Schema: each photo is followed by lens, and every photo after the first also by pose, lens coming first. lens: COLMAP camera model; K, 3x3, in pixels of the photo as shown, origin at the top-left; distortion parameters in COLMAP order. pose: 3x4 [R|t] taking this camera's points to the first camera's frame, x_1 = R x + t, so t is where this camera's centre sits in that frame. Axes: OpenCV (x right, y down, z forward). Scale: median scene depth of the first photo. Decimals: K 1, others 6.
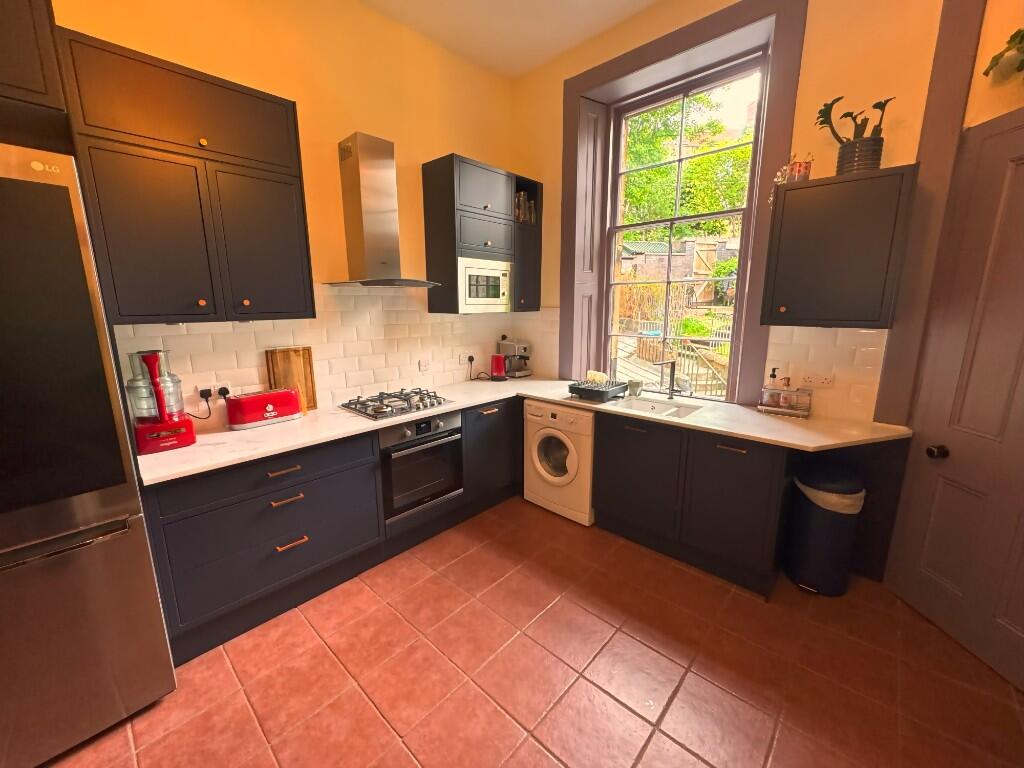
lens RADIAL K [[405.5, 0, 512.0], [0, 405.5, 384.0], [0, 0, 1]] dist [-0.007405, 0.000303]
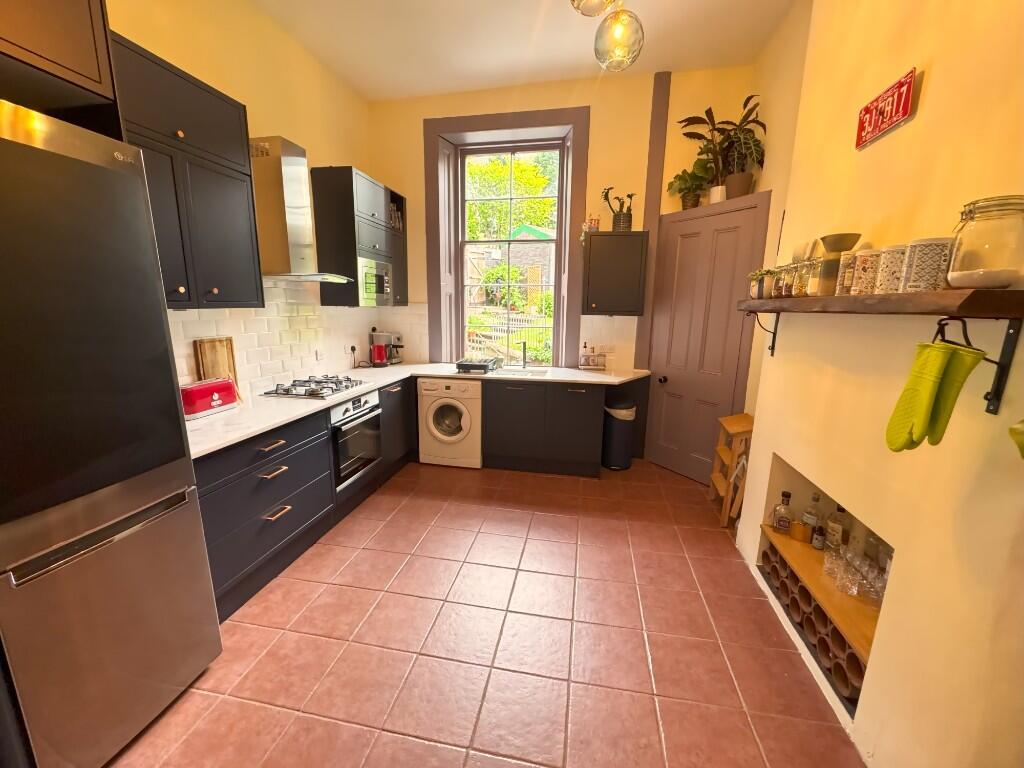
lens RADIAL K [[405.5, 0, 512.0], [0, 405.5, 384.0], [0, 0, 1]] dist [-0.007405, 0.000303]
pose [[0.847422, -0.086113, 0.523889, -0.419371], [0.085753, 0.996003, 0.025004, 0.055711], [-0.523948, 0.023736, 0.851419, -0.202262]]
